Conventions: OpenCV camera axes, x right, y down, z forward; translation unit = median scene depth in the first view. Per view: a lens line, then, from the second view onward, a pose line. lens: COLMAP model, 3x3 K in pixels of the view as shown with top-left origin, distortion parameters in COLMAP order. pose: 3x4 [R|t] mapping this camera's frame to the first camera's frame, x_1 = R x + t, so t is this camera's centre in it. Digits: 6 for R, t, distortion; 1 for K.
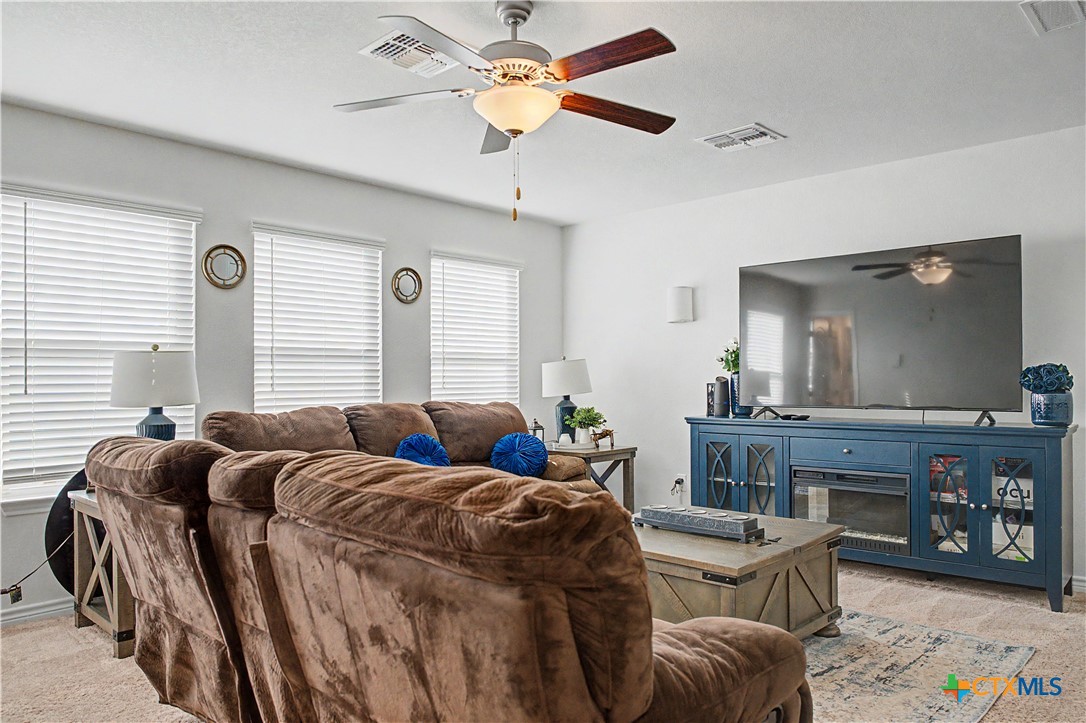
lens RADIAL K [[763.2, 0, 543.0], [0, 763.2, 361.5], [0, 0, 1]] dist [-0.008906, -0.003664]
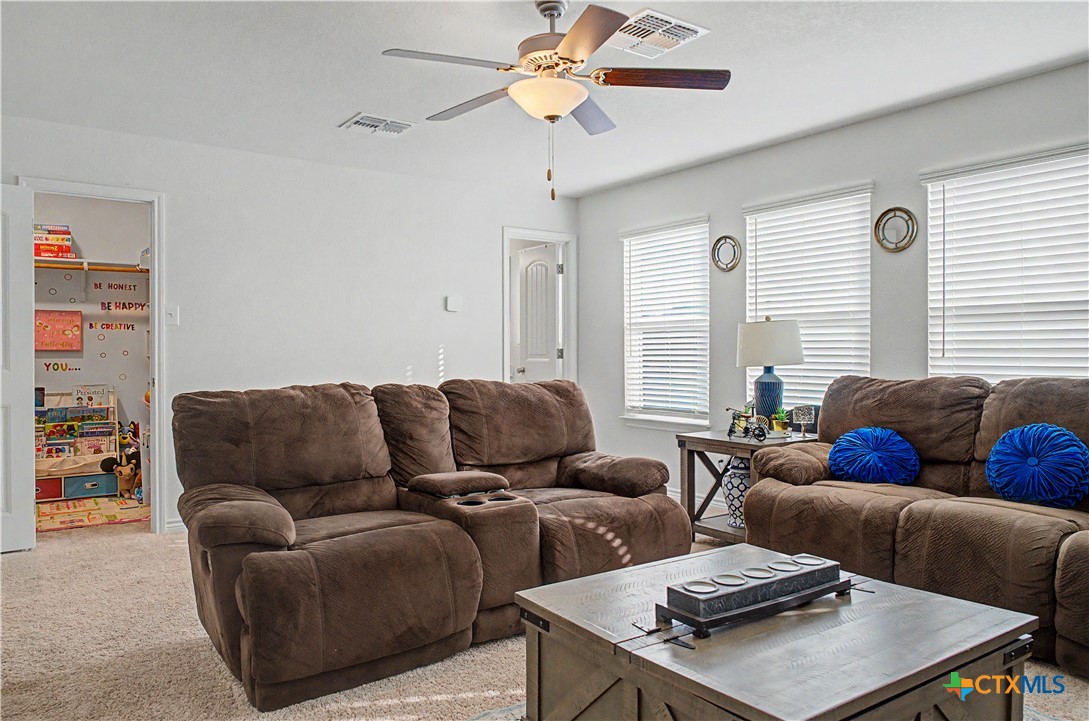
lens RADIAL K [[765.3, 0, 544.5], [0, 765.3, 360.5], [0, 0, 1]] dist [-0.008906, -0.003664]
pose [[-0.221668, 0.023989, -0.974827, 0.675124], [0.027883, 0.999444, 0.018254, 0.014591], [0.974723, -0.023135, -0.222214, 0.805875]]
